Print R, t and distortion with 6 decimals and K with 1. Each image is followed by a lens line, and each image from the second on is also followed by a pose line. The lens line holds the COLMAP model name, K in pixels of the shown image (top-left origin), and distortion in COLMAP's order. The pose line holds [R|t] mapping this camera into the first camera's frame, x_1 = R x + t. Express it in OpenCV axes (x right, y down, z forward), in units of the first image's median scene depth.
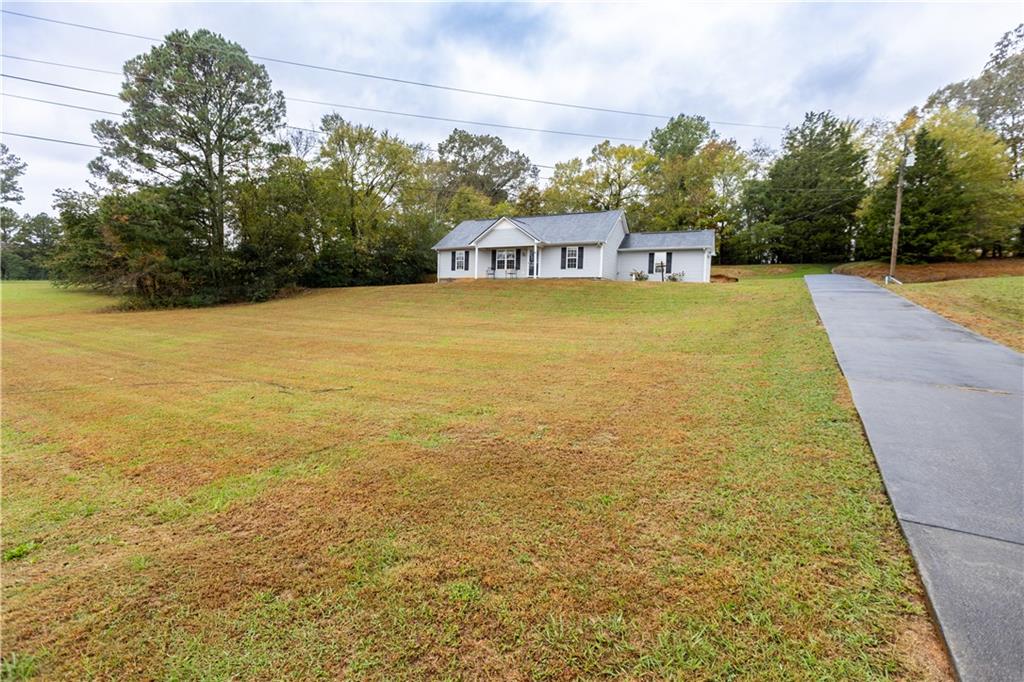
lens RADIAL K [[465.8, 0, 510.4], [0, 465.8, 337.7], [0, 0, 1]] dist [-0.000992, -0.000016]
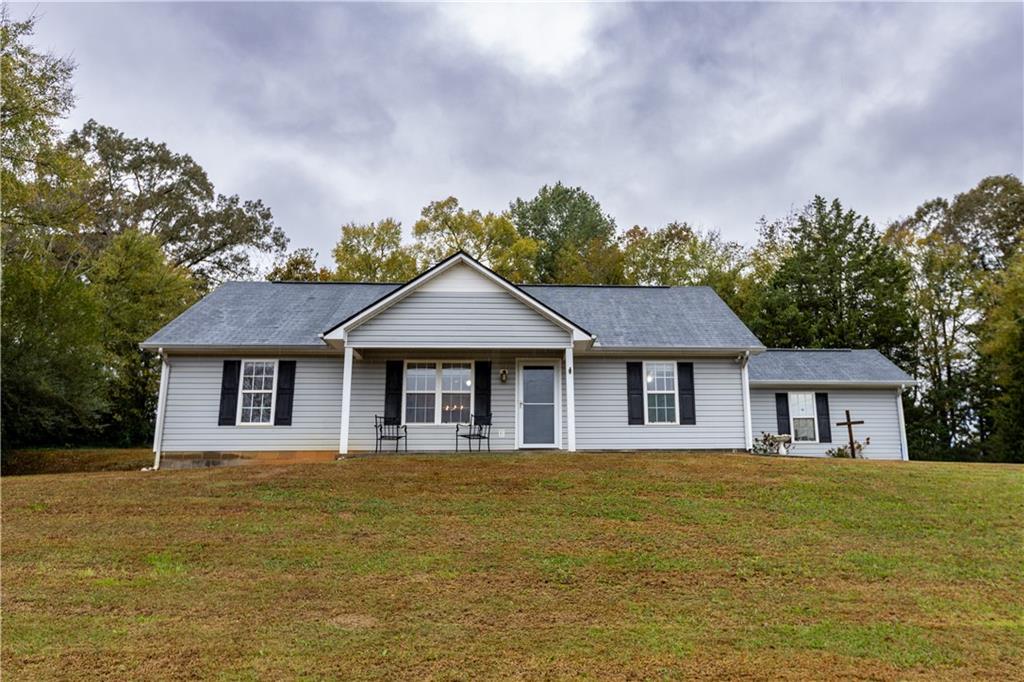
lens RADIAL K [[719.3, 0, 512.7], [0, 719.3, 343.0], [0, 0, 1]] dist [-0.001944, -0.000641]
pose [[0.844745, 0.090860, 0.527399, -0.220964], [0.073493, 0.956450, -0.282492, -0.059324], [-0.530098, 0.277393, 0.801279, 0.573557]]
